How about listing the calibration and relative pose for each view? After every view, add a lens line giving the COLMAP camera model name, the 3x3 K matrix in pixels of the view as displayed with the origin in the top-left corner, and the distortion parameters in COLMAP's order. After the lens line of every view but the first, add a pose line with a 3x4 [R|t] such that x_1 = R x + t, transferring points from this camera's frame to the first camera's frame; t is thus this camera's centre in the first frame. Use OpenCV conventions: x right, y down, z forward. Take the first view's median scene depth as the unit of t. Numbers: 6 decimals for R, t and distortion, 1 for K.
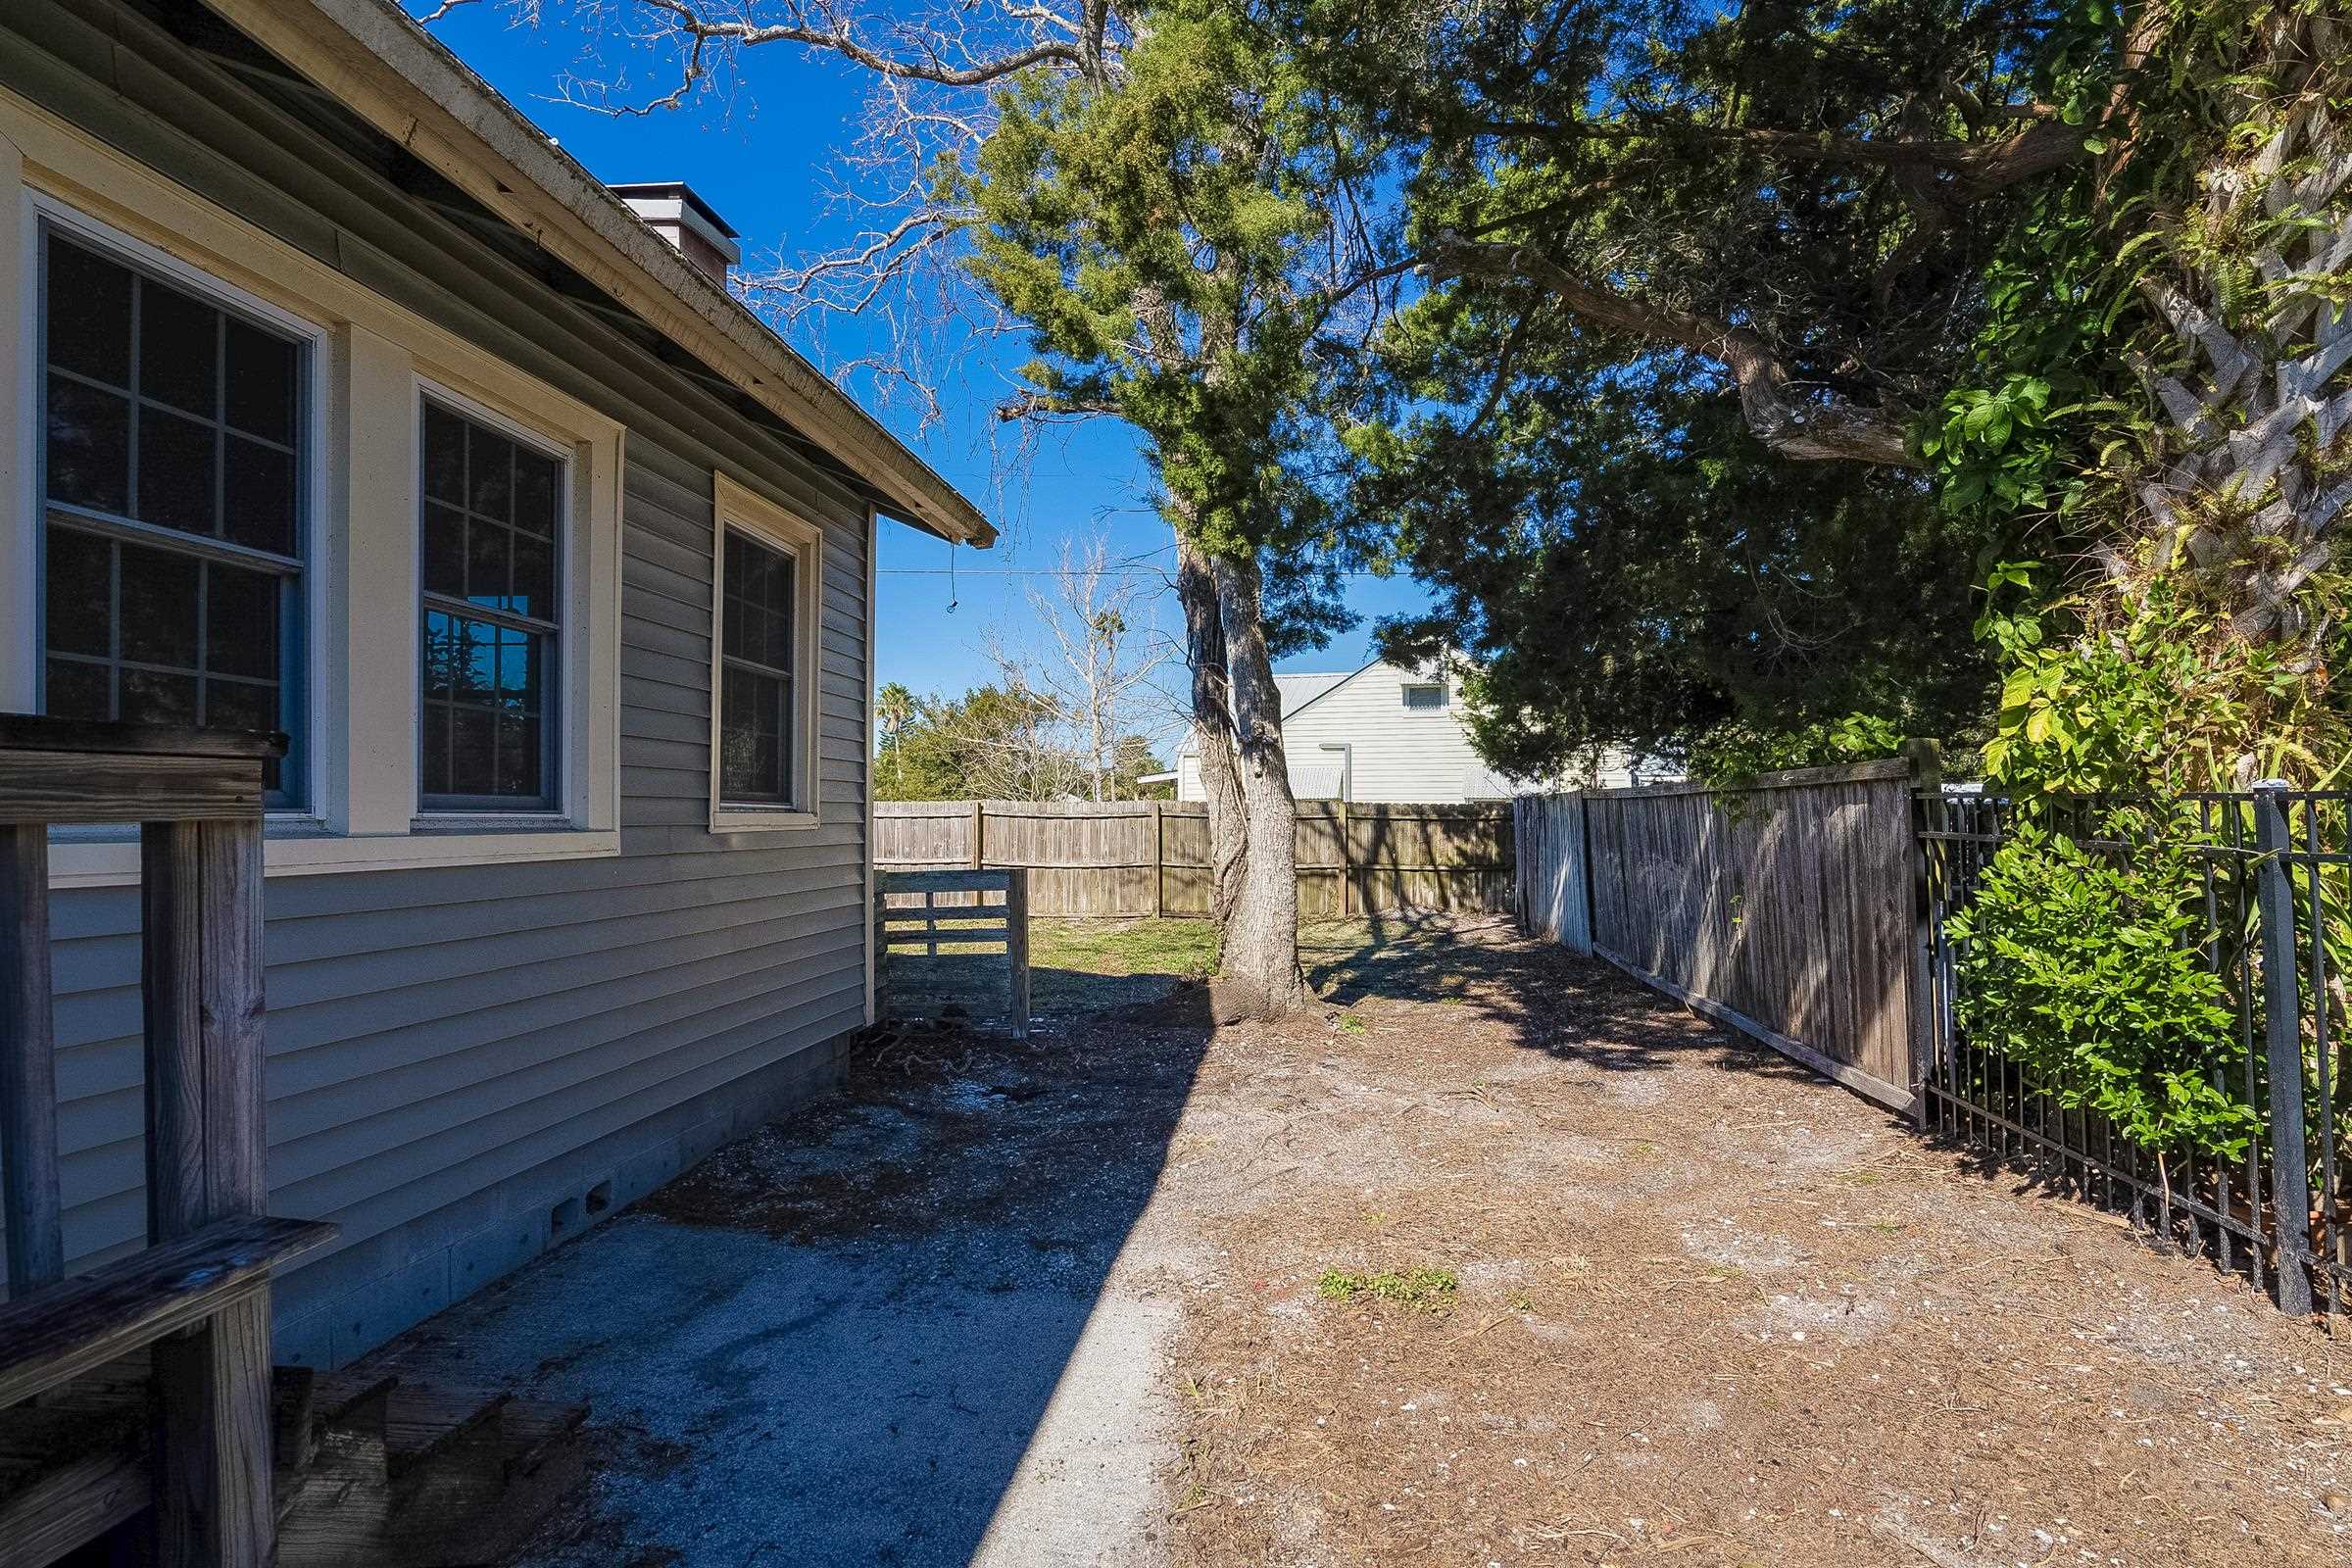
lens RADIAL K [[1057.4, 0, 1134.9], [0, 1057.4, 869.5], [0, 0, 1]] dist [-0.087263, 0.022023]
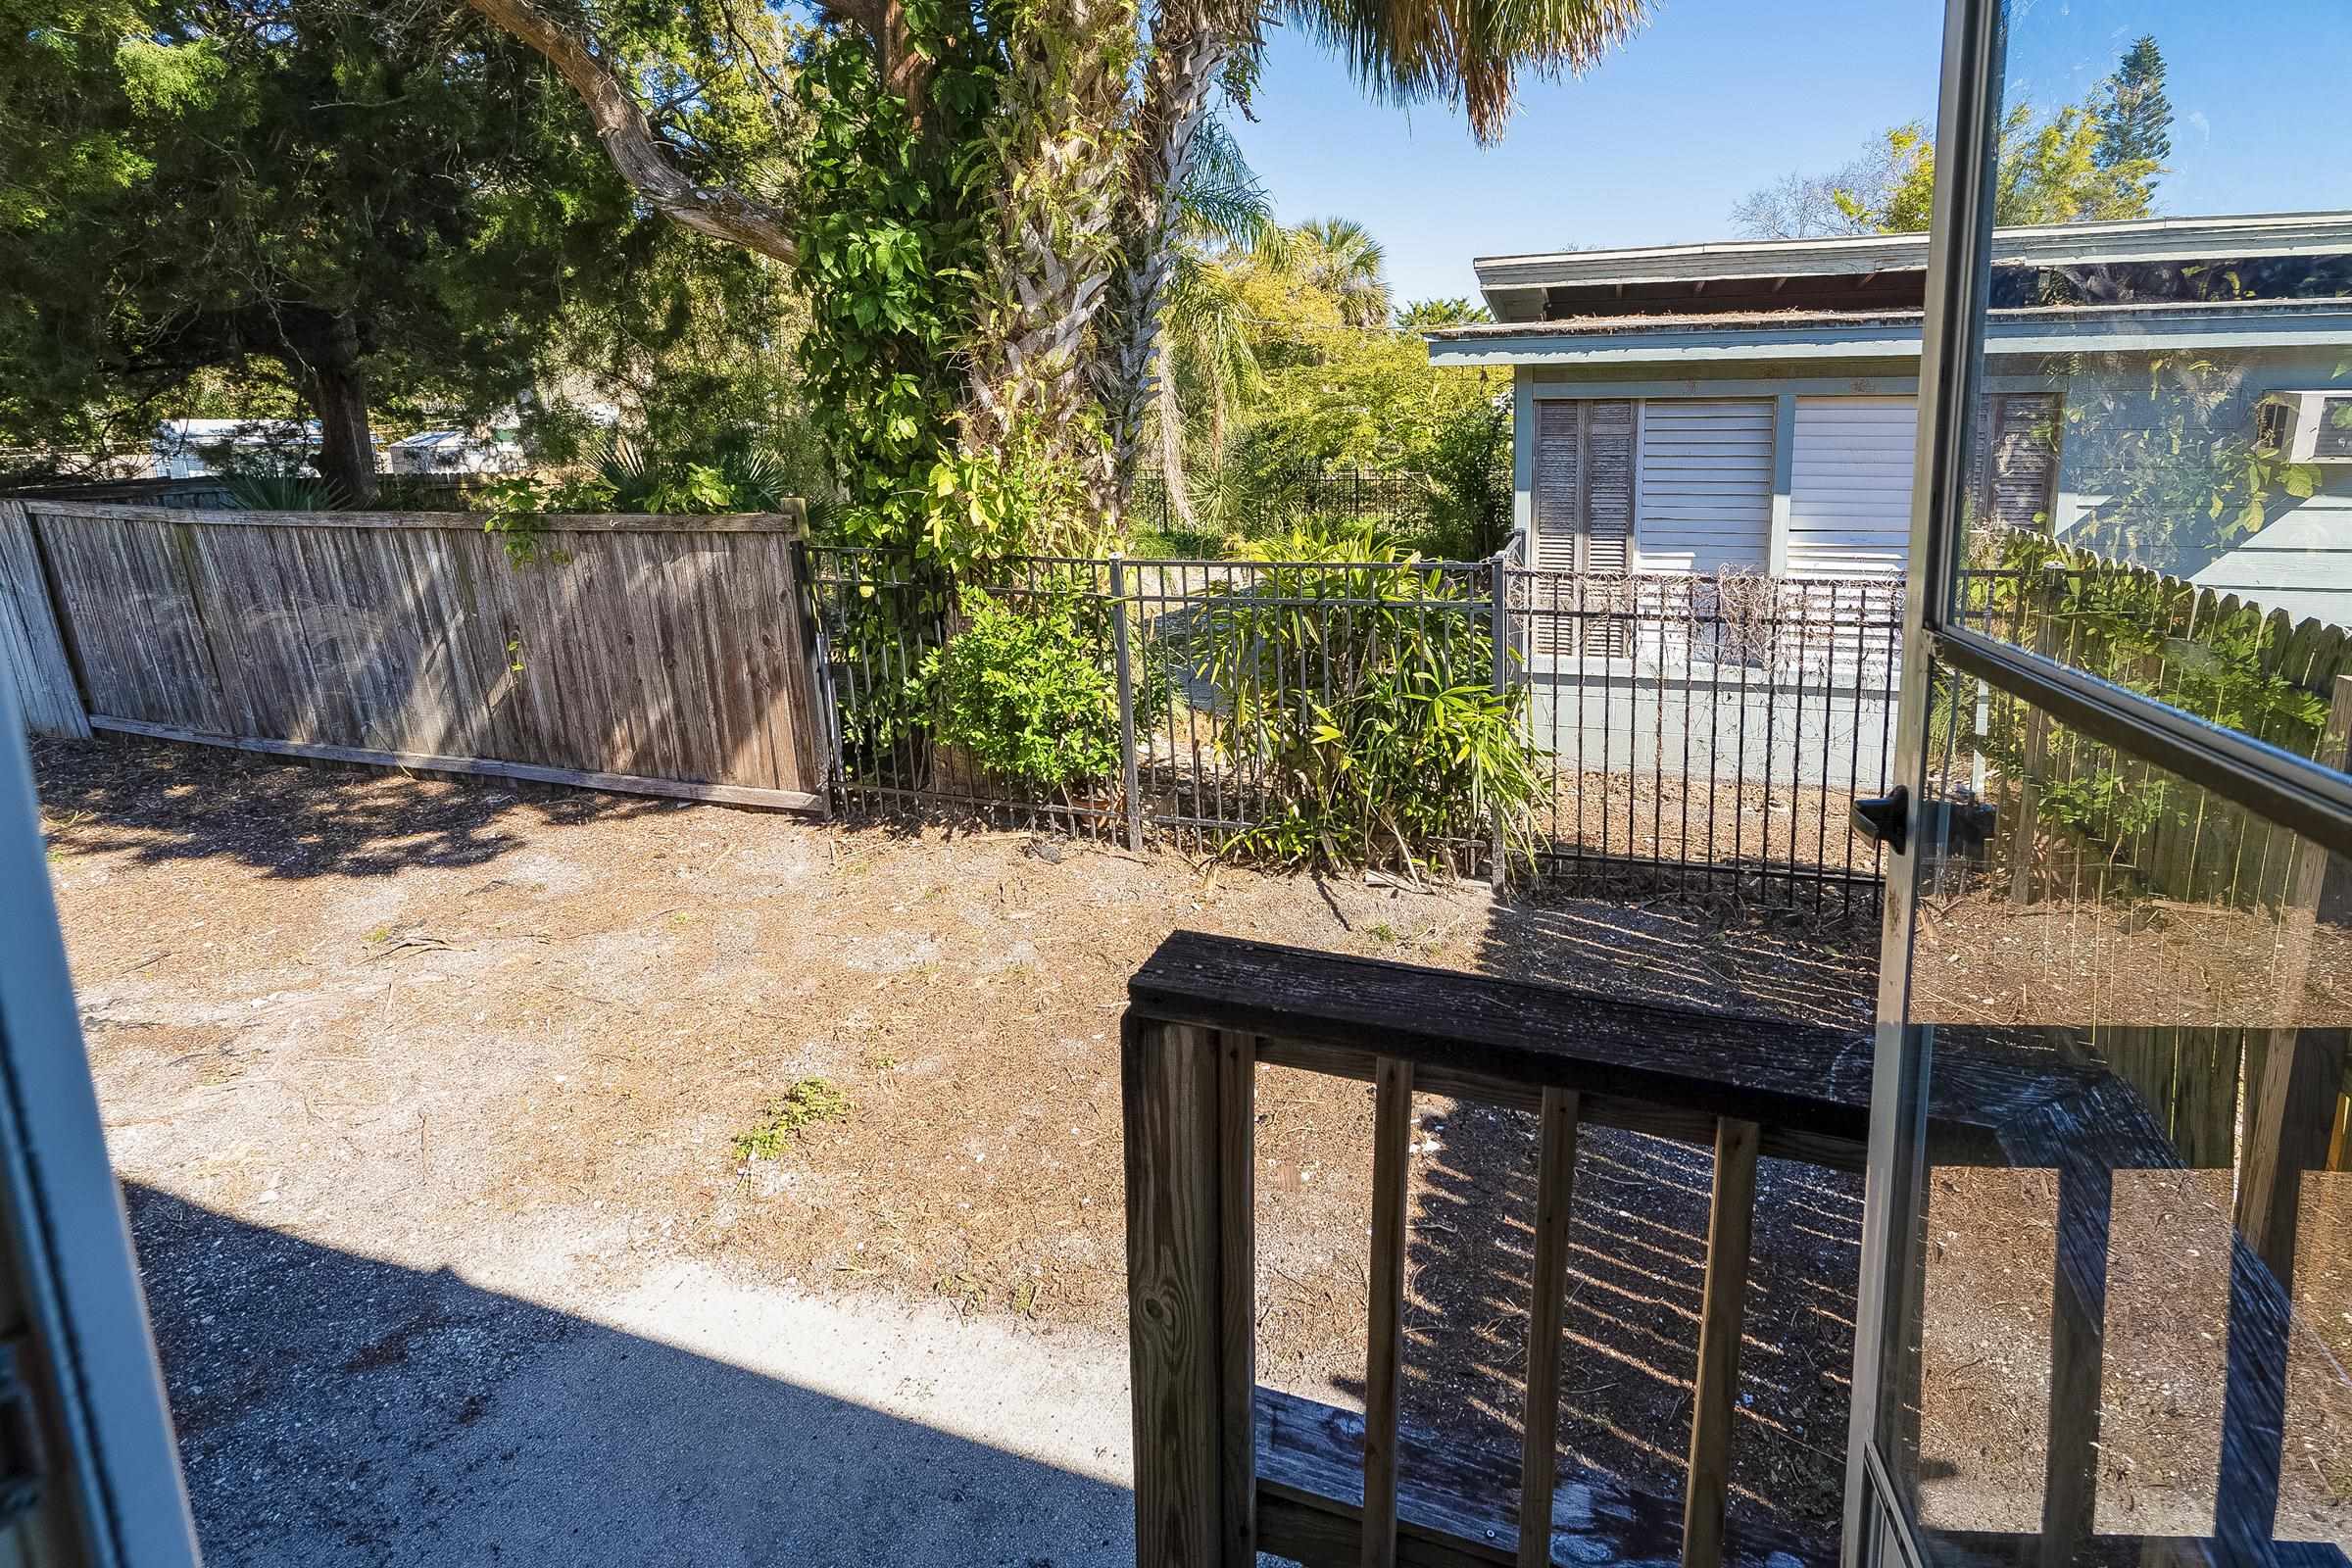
lens RADIAL K [[1267.2, 0, 1176.2], [0, 1267.2, 719.9], [0, 0, 1]] dist [-0.042707, 0.000373]
pose [[0.207646, -0.233734, 0.949869, -0.653607], [0.070636, 0.972082, 0.223758, -0.200098], [-0.975650, 0.020633, 0.218359, 0.287750]]
